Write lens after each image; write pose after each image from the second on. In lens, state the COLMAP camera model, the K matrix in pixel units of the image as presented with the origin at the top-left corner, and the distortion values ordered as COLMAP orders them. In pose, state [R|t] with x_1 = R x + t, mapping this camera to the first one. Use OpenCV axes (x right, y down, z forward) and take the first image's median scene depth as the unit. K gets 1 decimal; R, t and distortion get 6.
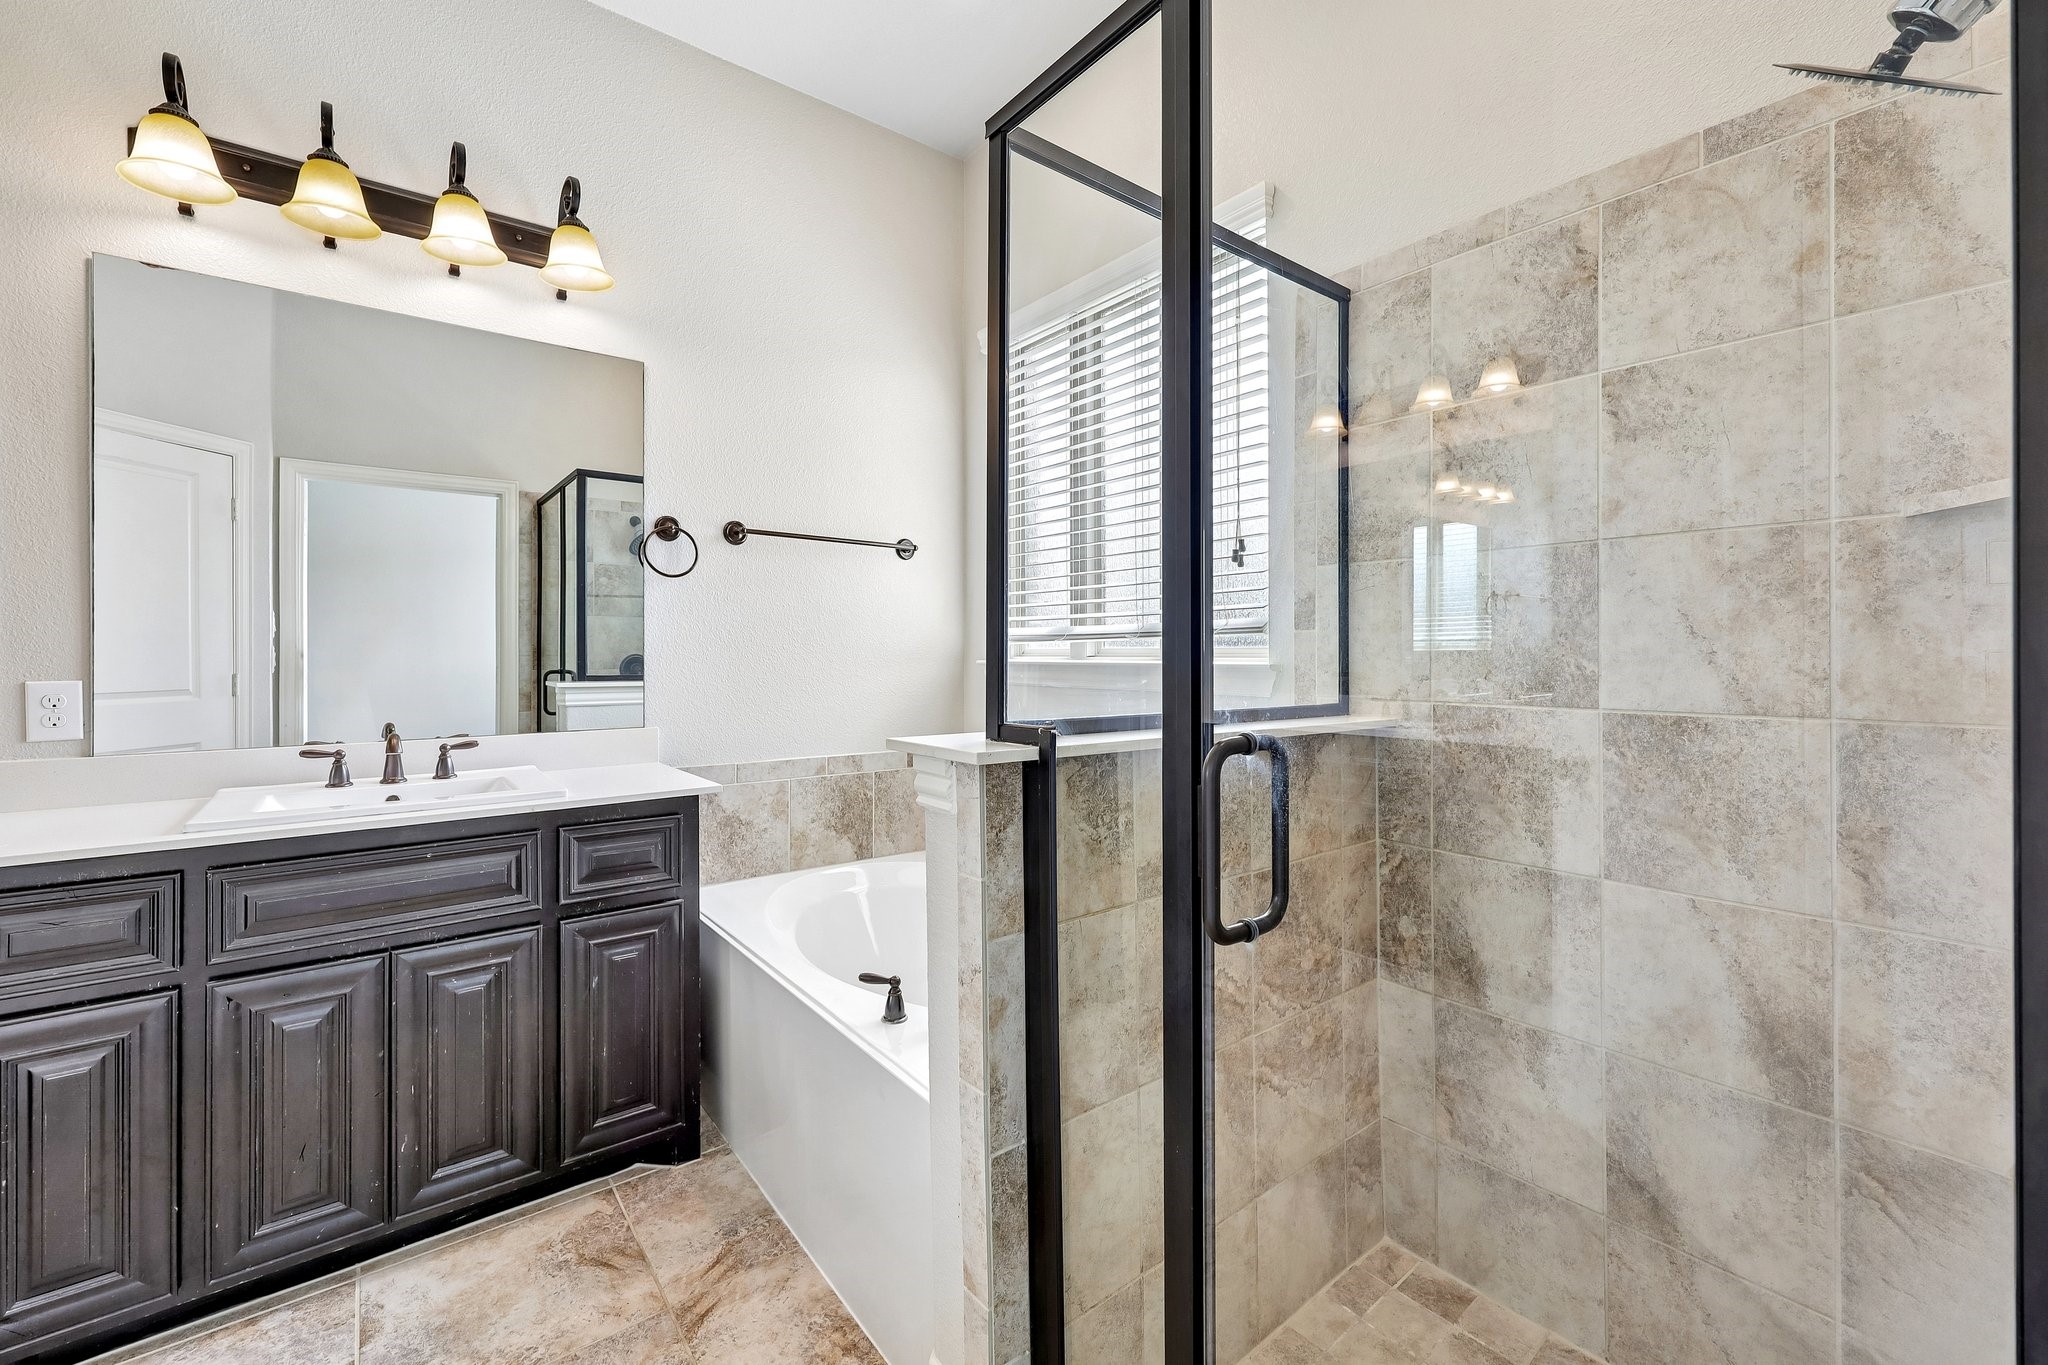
lens RADIAL K [[839.1, 0, 1025.6], [0, 839.1, 654.2], [0, 0, 1]] dist [0.001094, -0.000426]
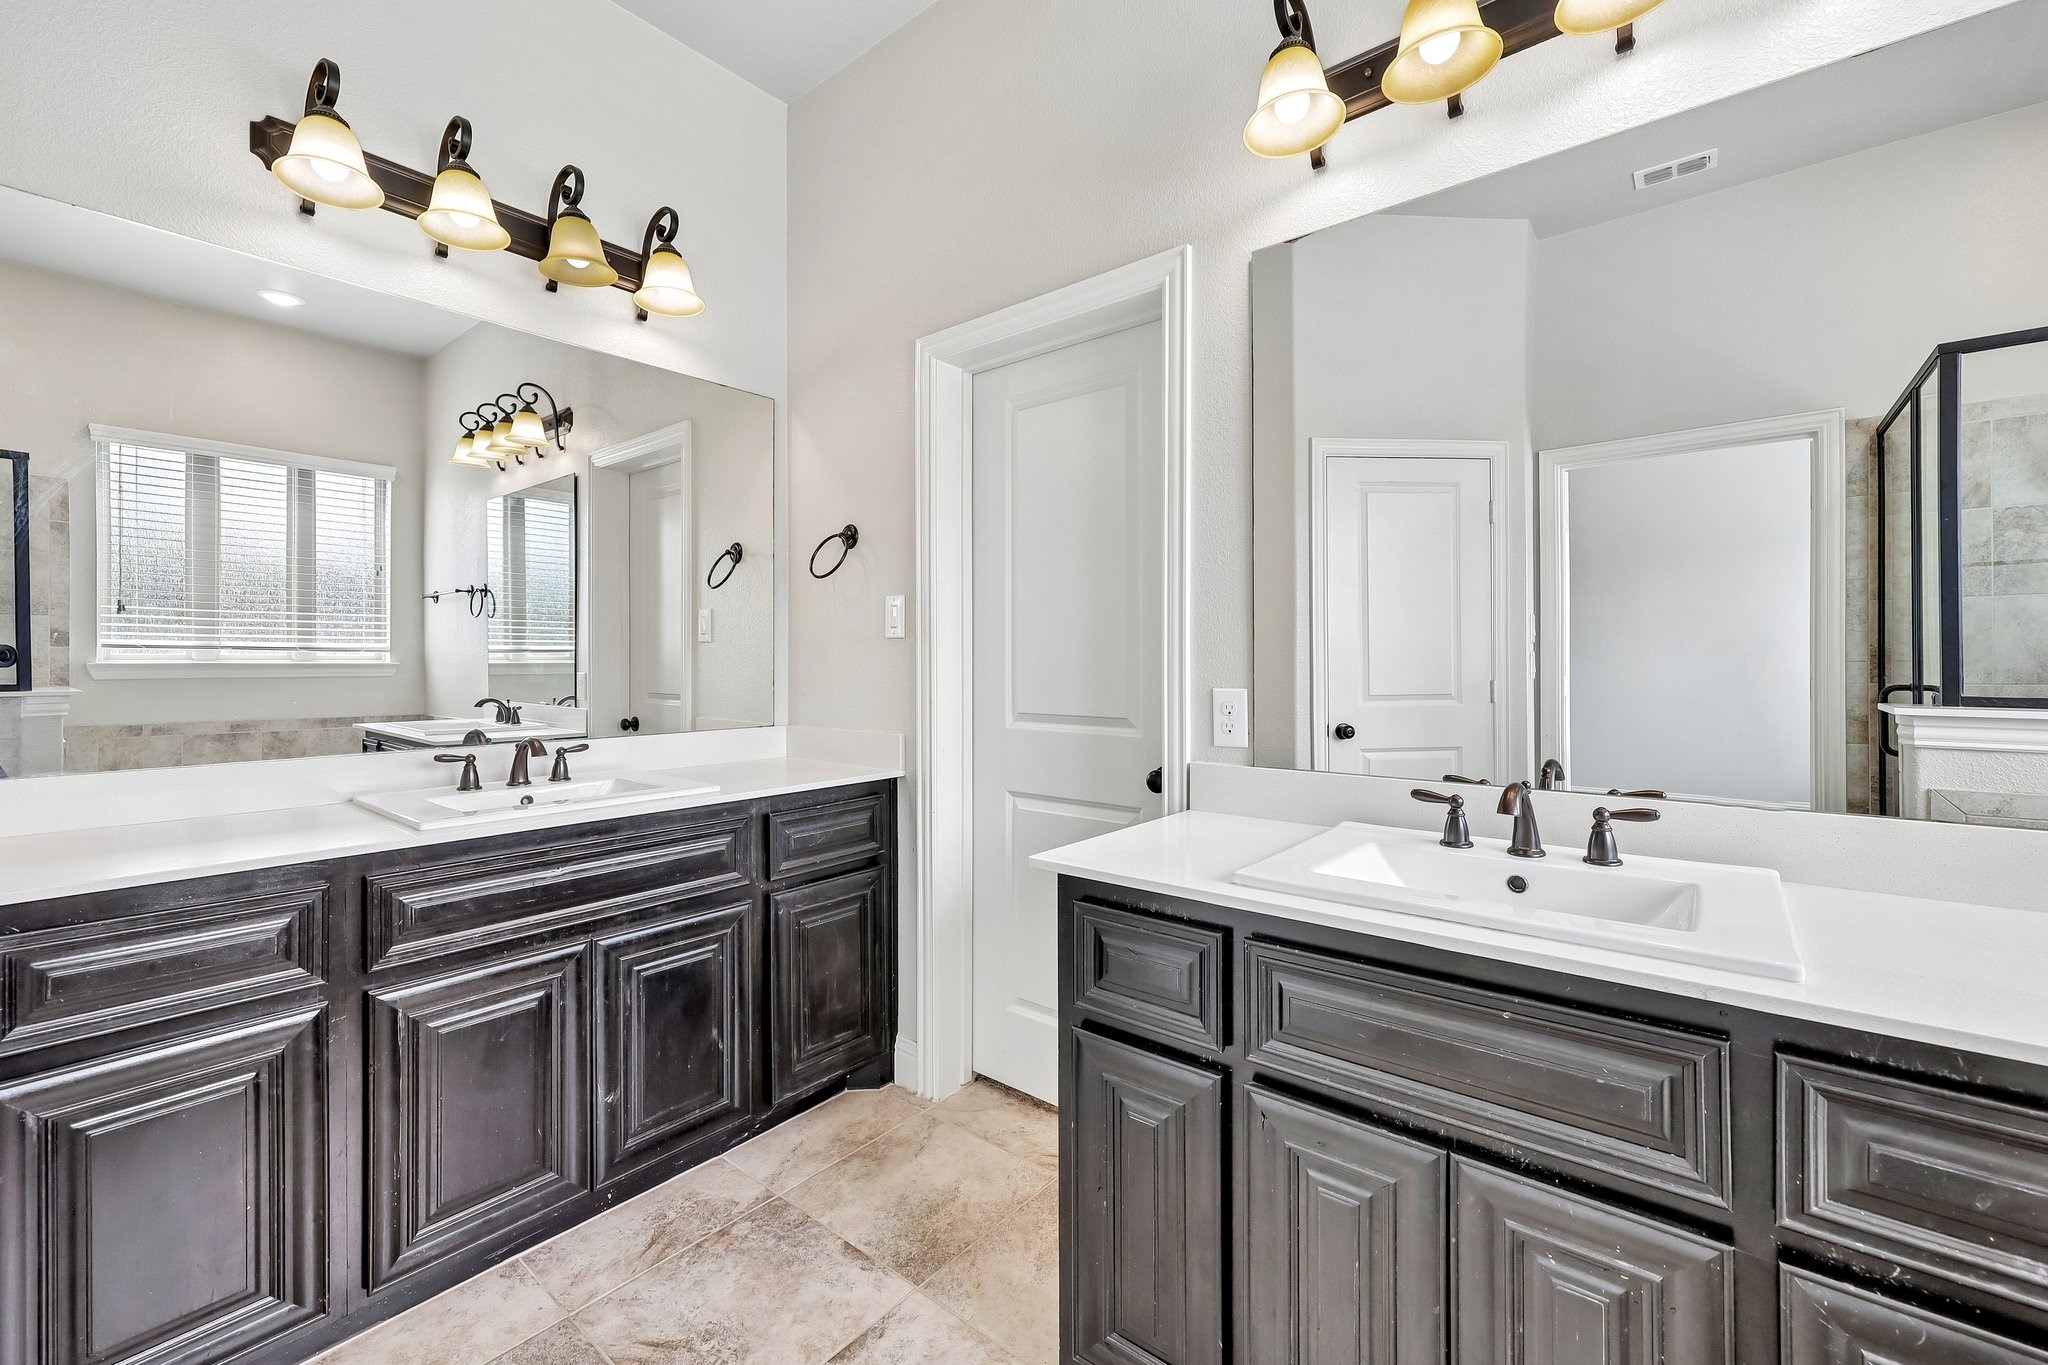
lens RADIAL K [[839.1, 0, 1028.2], [0, 839.1, 656.8], [0, 0, 1]] dist [0.001094, -0.000426]
pose [[0.217329, -0.003426, -0.976092, -0.201253], [0.001949, 0.999993, -0.003076, -0.003484], [0.976097, -0.001234, 0.217334, 0.505756]]
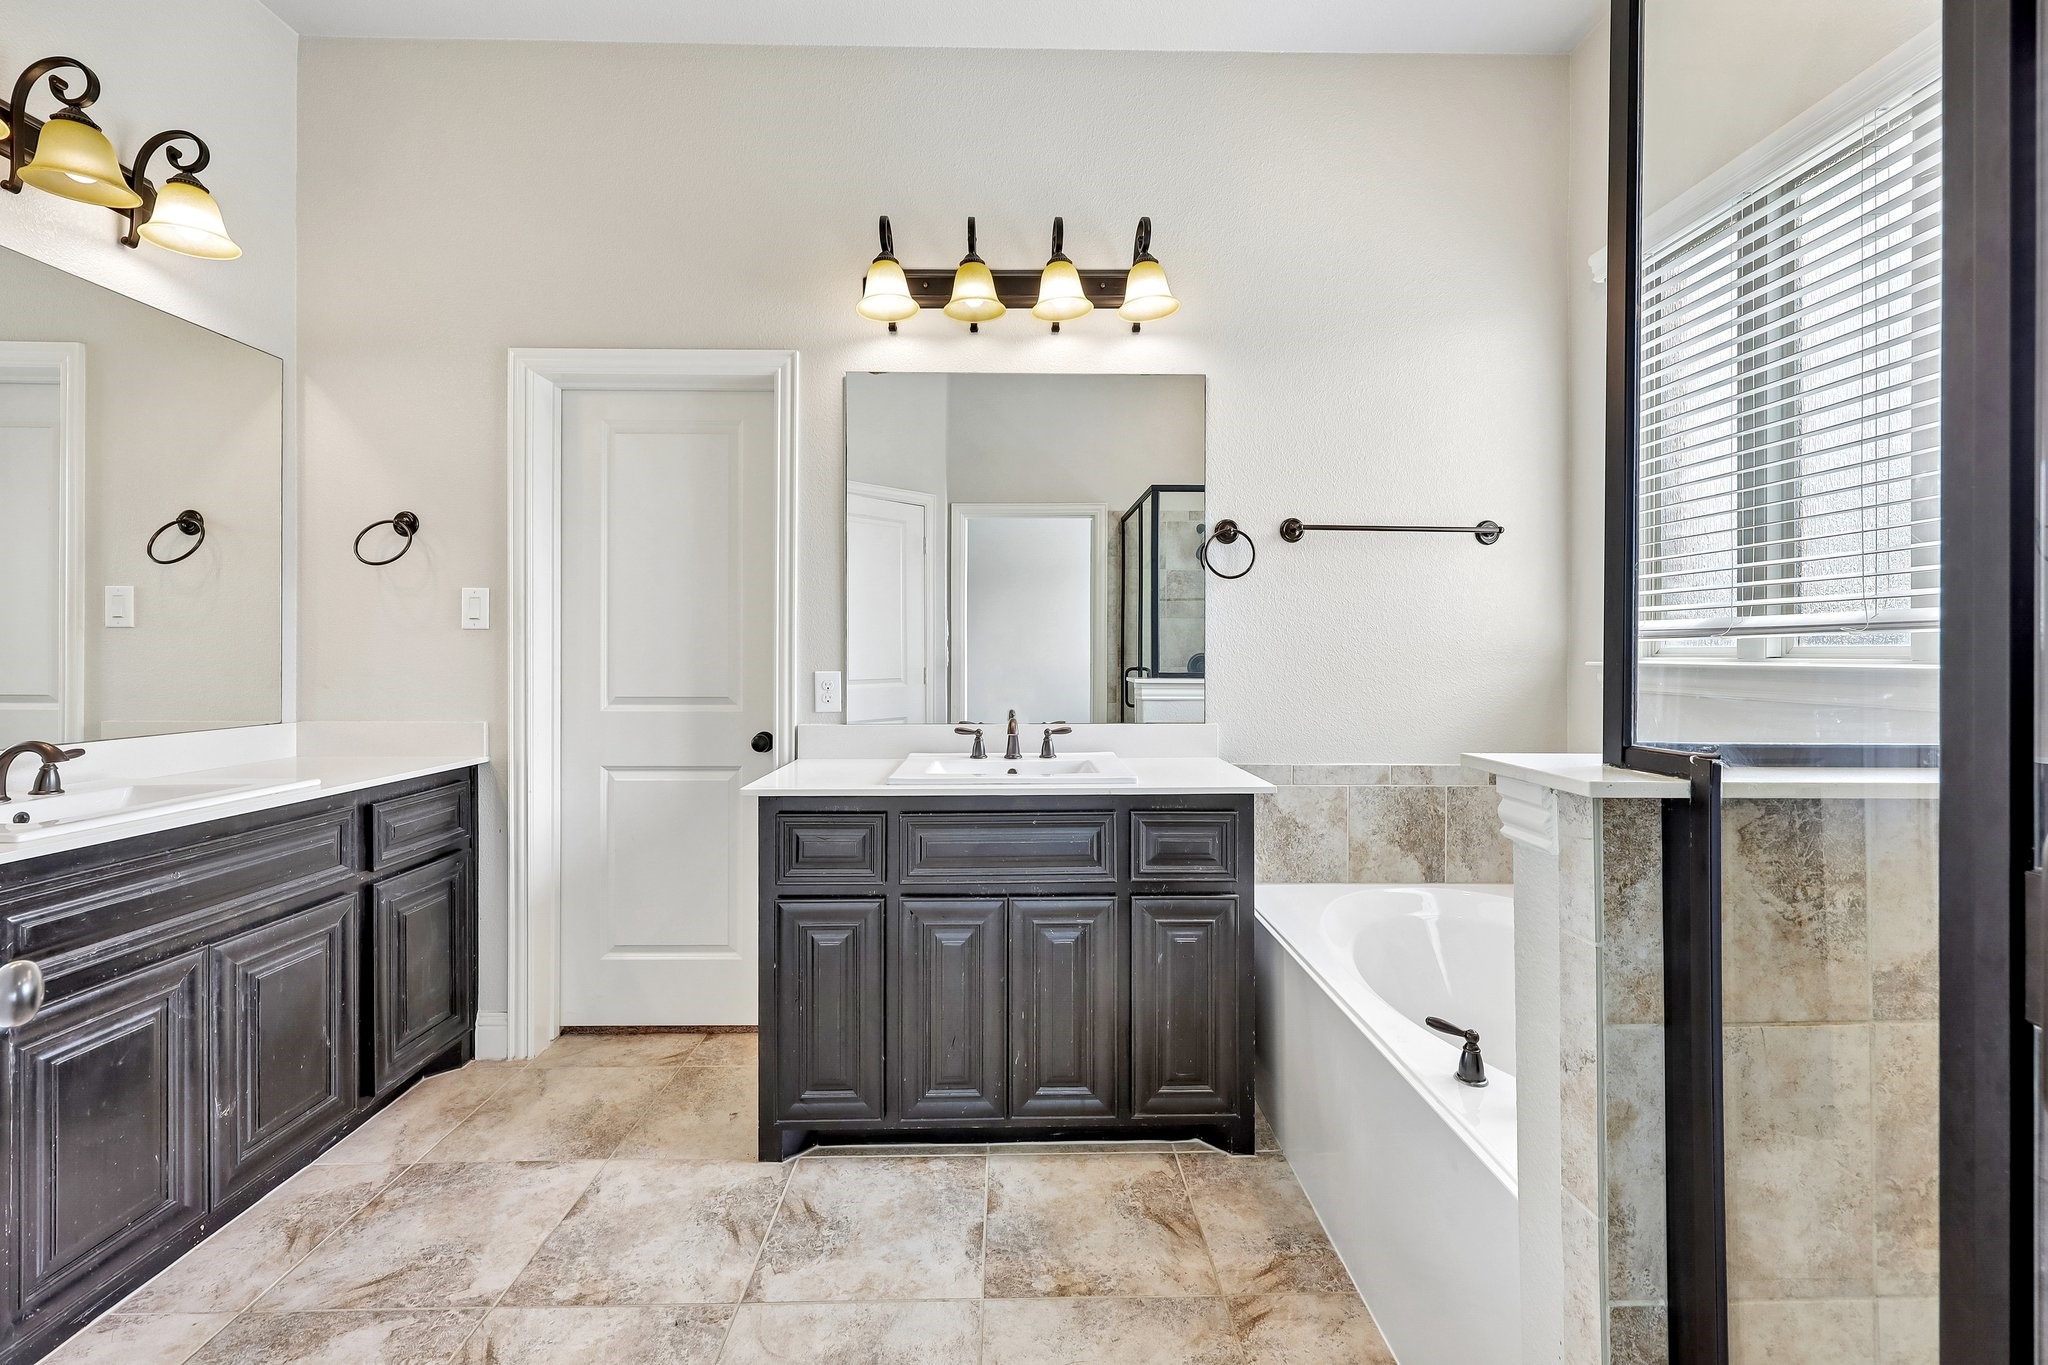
lens RADIAL K [[839.1, 0, 1025.0], [0, 839.1, 655.5], [0, 0, 1]] dist [0.001094, -0.000426]
pose [[0.798501, 0.003260, -0.601985, -0.004806], [-0.001567, 0.999993, 0.003336, -0.000758], [0.601992, -0.001720, 0.798500, 0.038095]]
